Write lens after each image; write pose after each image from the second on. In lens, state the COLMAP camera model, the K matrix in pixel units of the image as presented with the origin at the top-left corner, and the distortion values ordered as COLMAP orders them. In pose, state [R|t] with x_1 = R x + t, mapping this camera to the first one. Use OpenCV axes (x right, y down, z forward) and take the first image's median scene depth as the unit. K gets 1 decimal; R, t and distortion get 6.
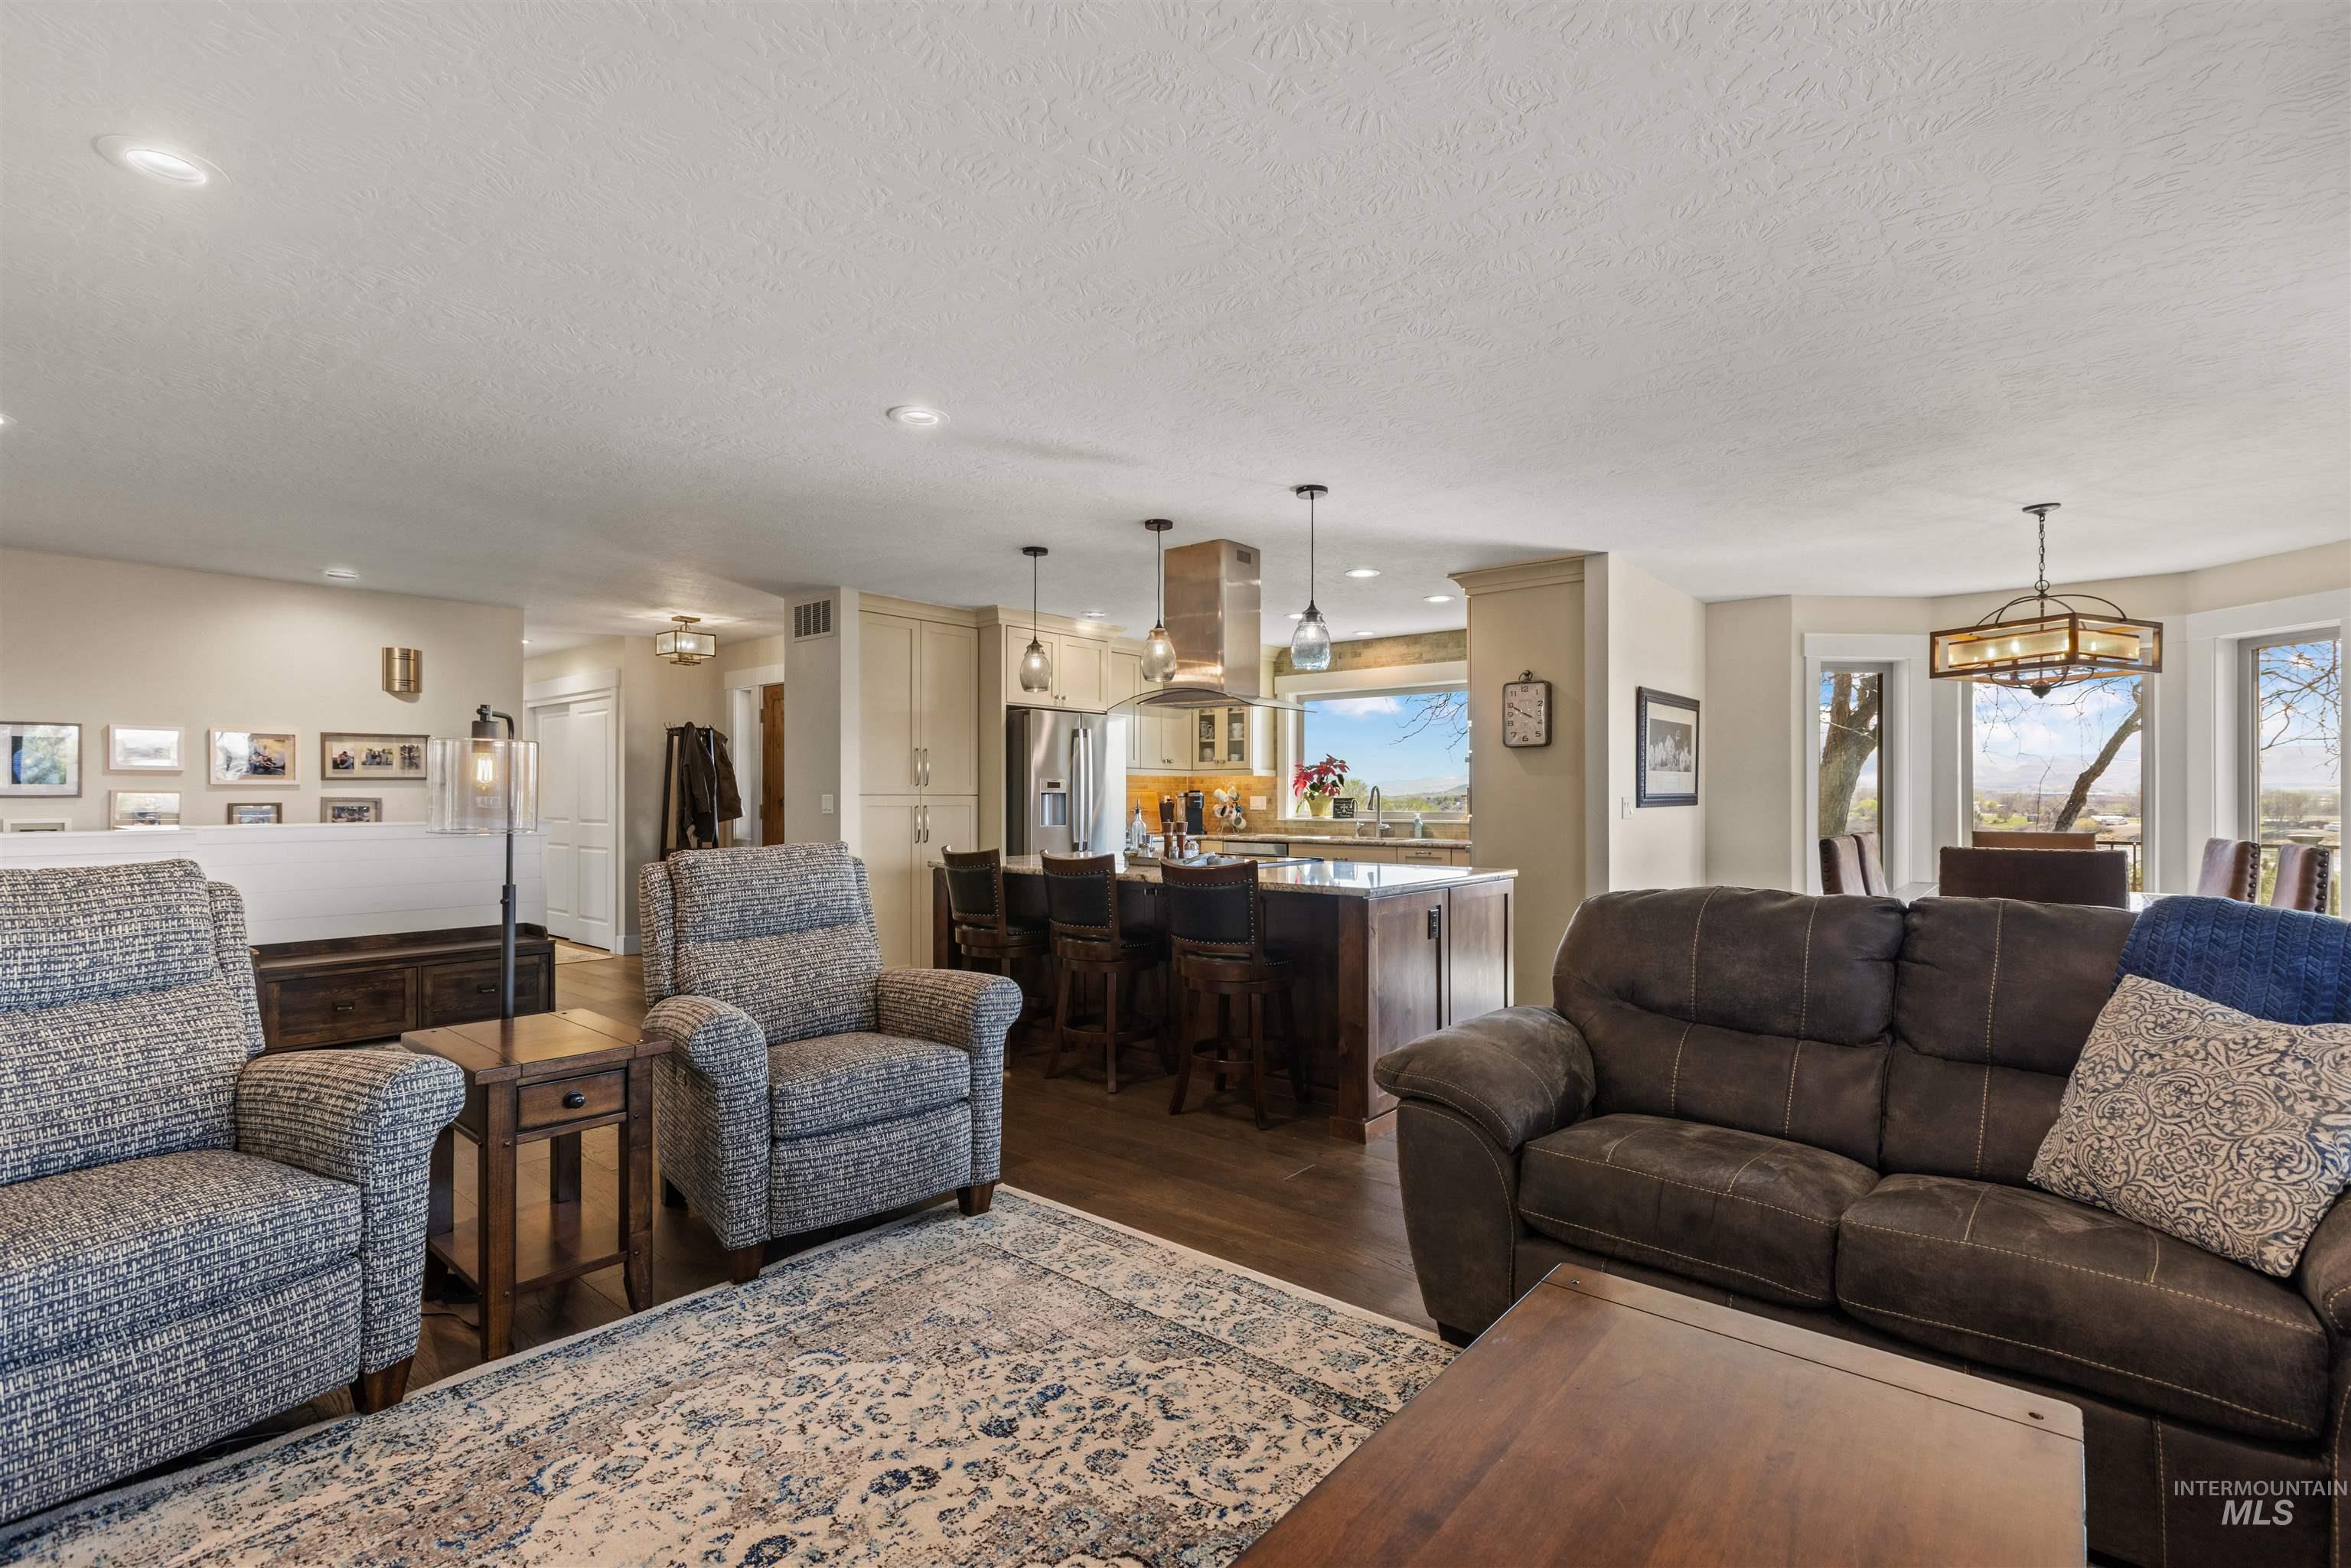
lens RADIAL K [[1062.9, 0, 1179.7], [0, 1062.9, 788.3], [0, 0, 1]] dist [0.004052, -0.003184]
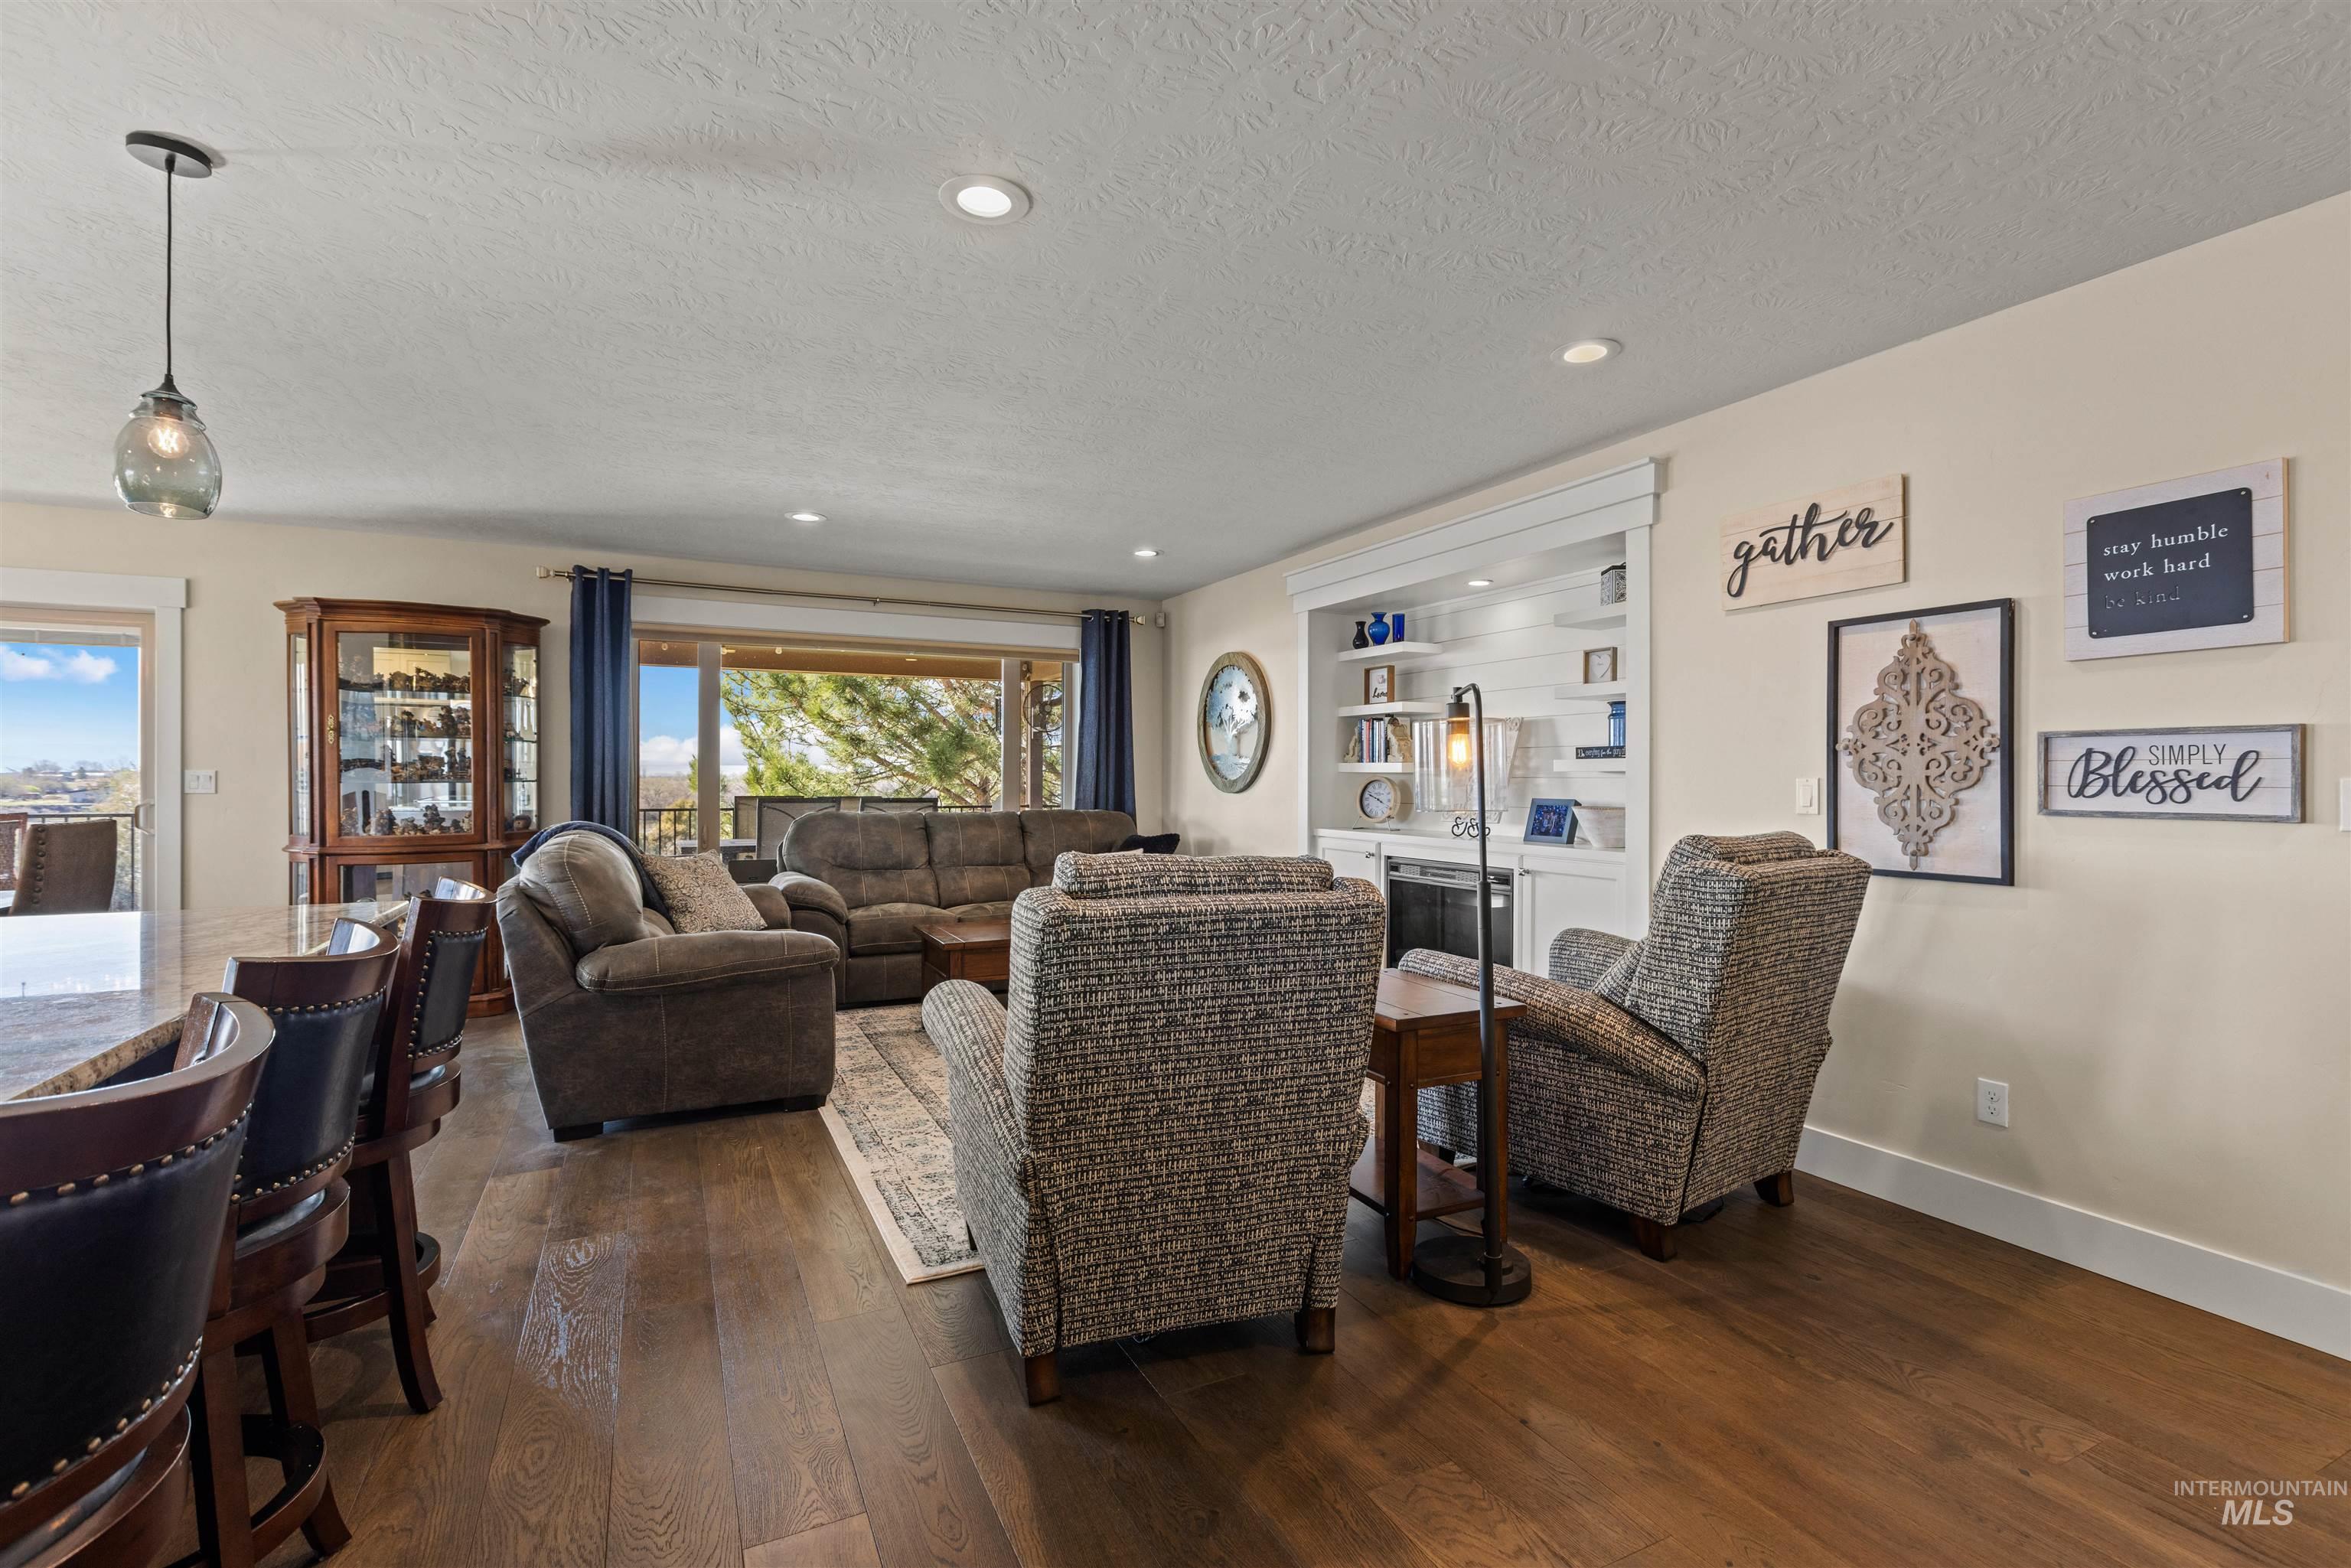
lens RADIAL K [[1062.9, 0, 1171.5], [0, 1062.9, 783.6], [0, 0, 1]] dist [0.004052, -0.003184]
pose [[-0.912290, -0.007161, 0.409483, -0.344507], [-0.008206, 0.999966, -0.000796, 0.007347], [-0.409464, -0.004086, -0.912317, 0.862573]]
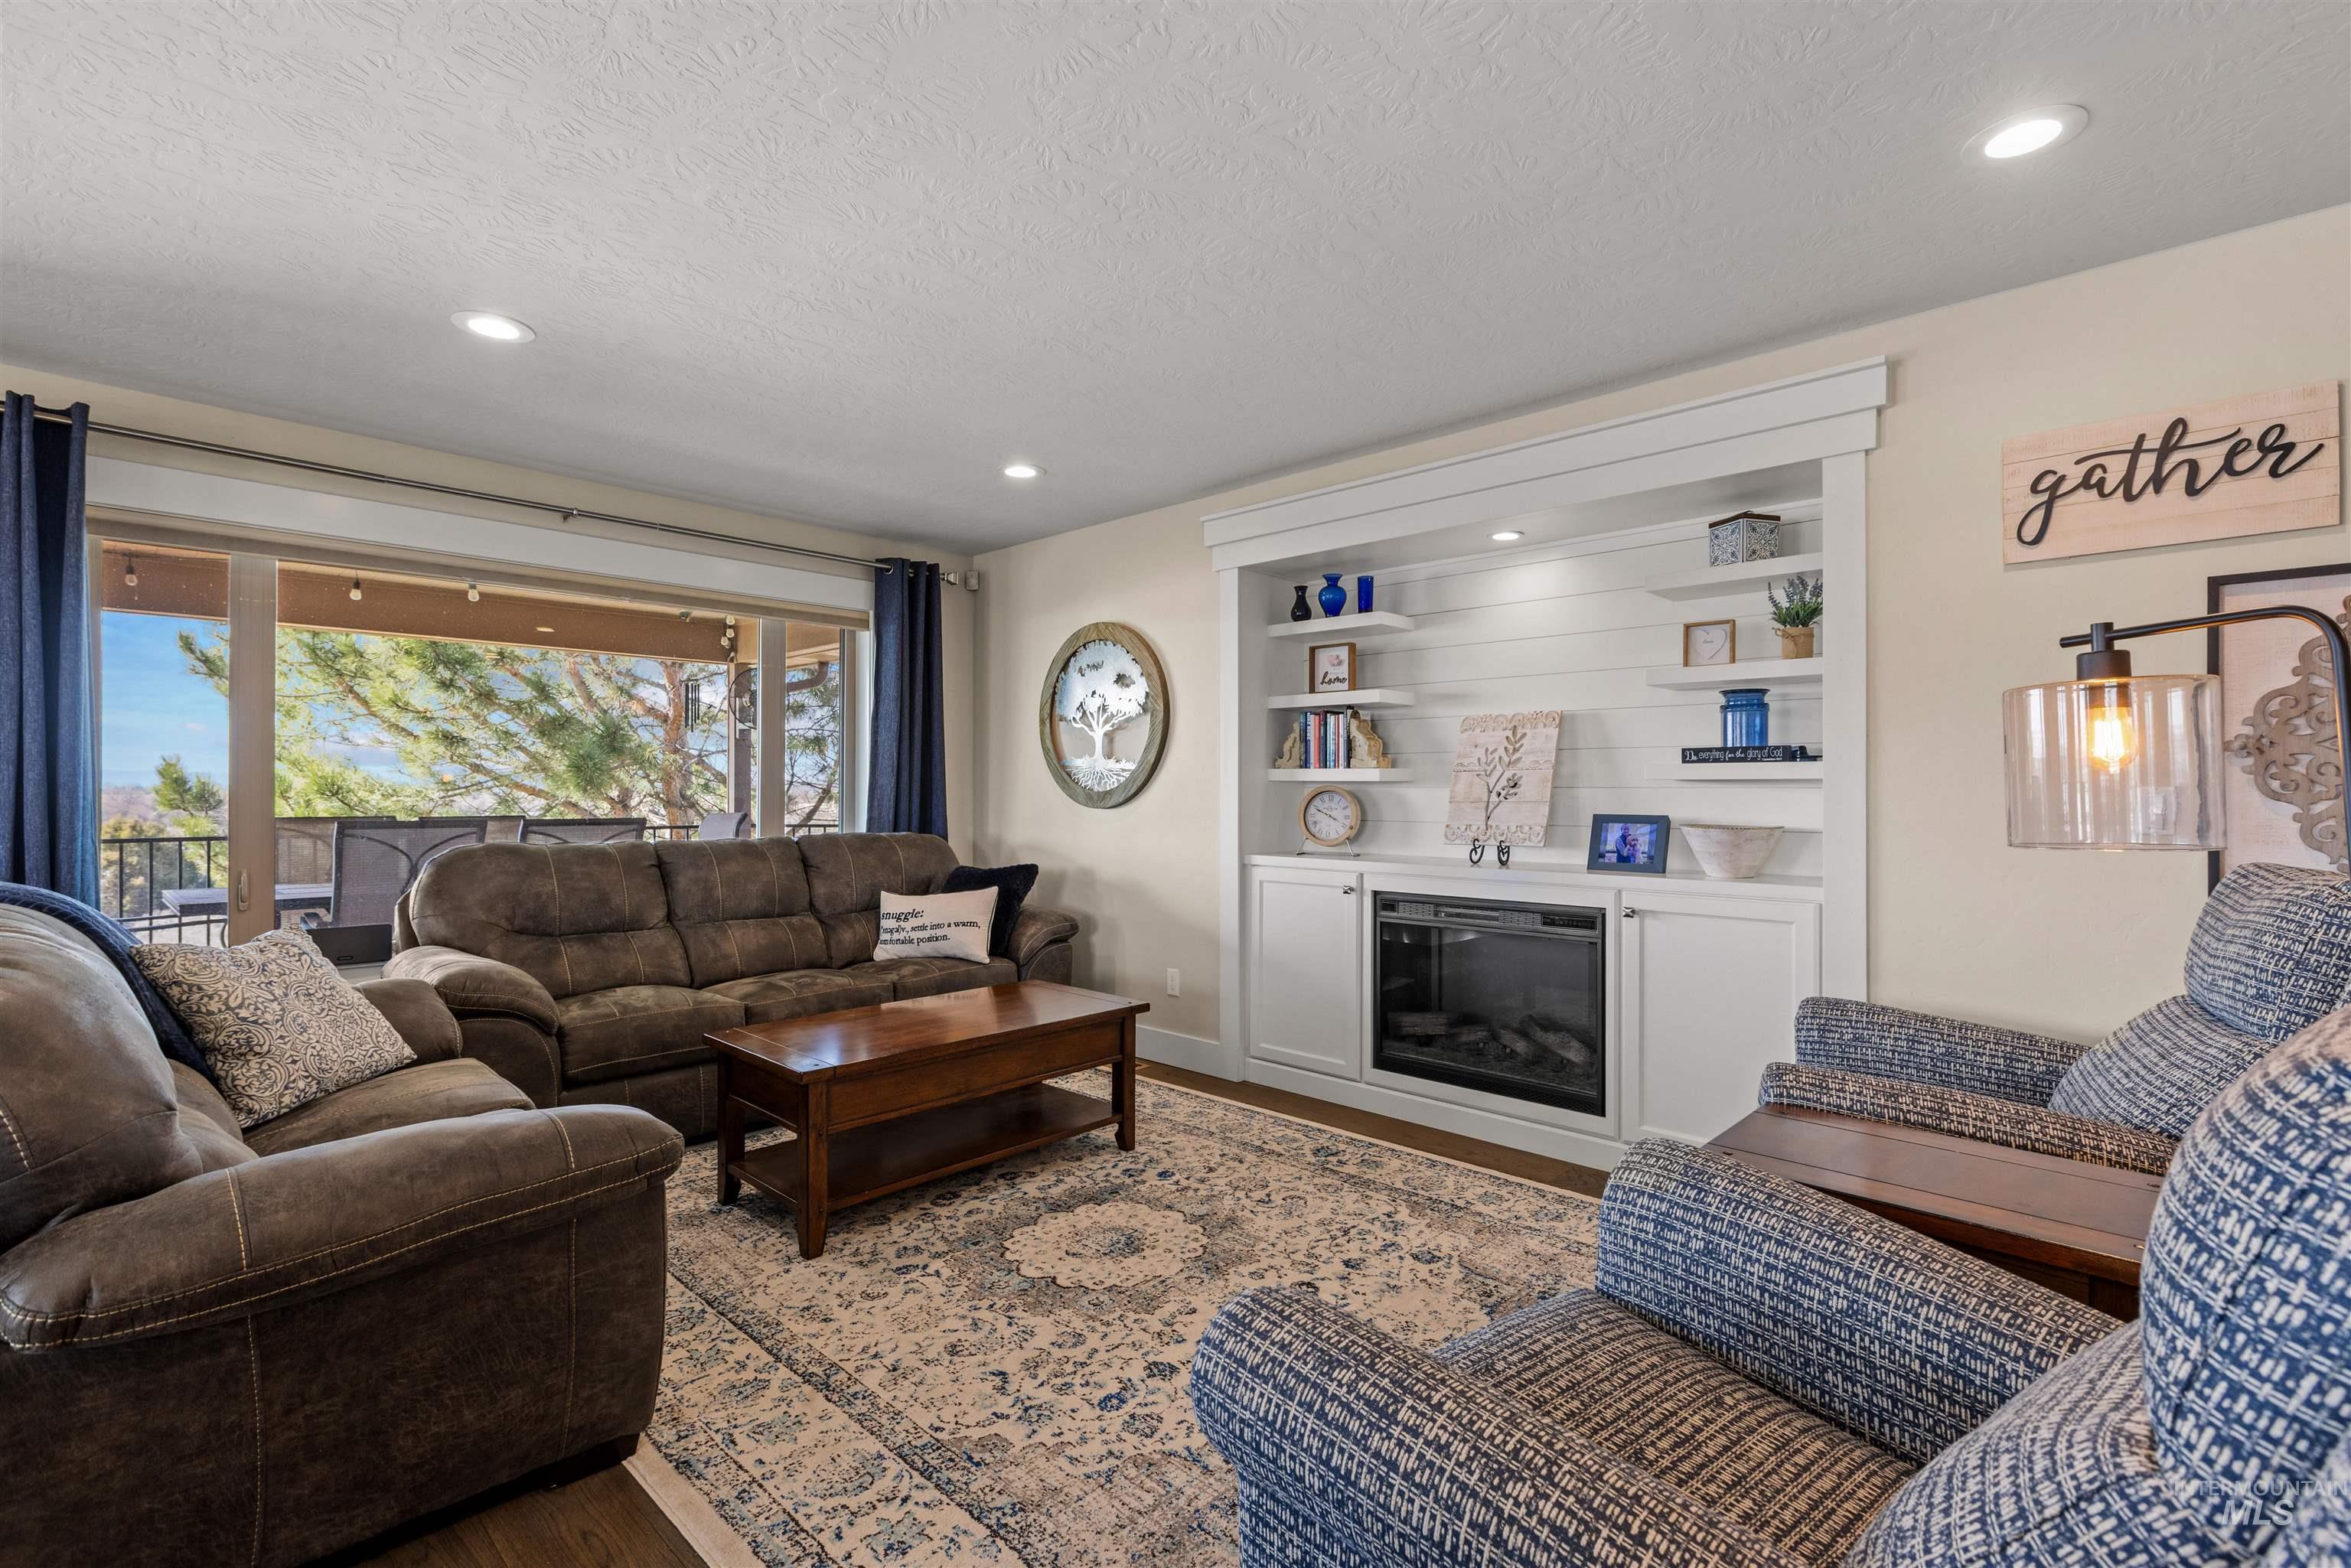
lens RADIAL K [[1062.9, 0, 1175.2], [0, 1062.9, 792.2], [0, 0, 1]] dist [0.004052, -0.003184]
pose [[-0.997481, -0.004205, 0.070809, -0.083450], [-0.004573, 0.999977, -0.005038, 0.007161], [-0.070786, -0.005349, -0.997477, 0.674875]]
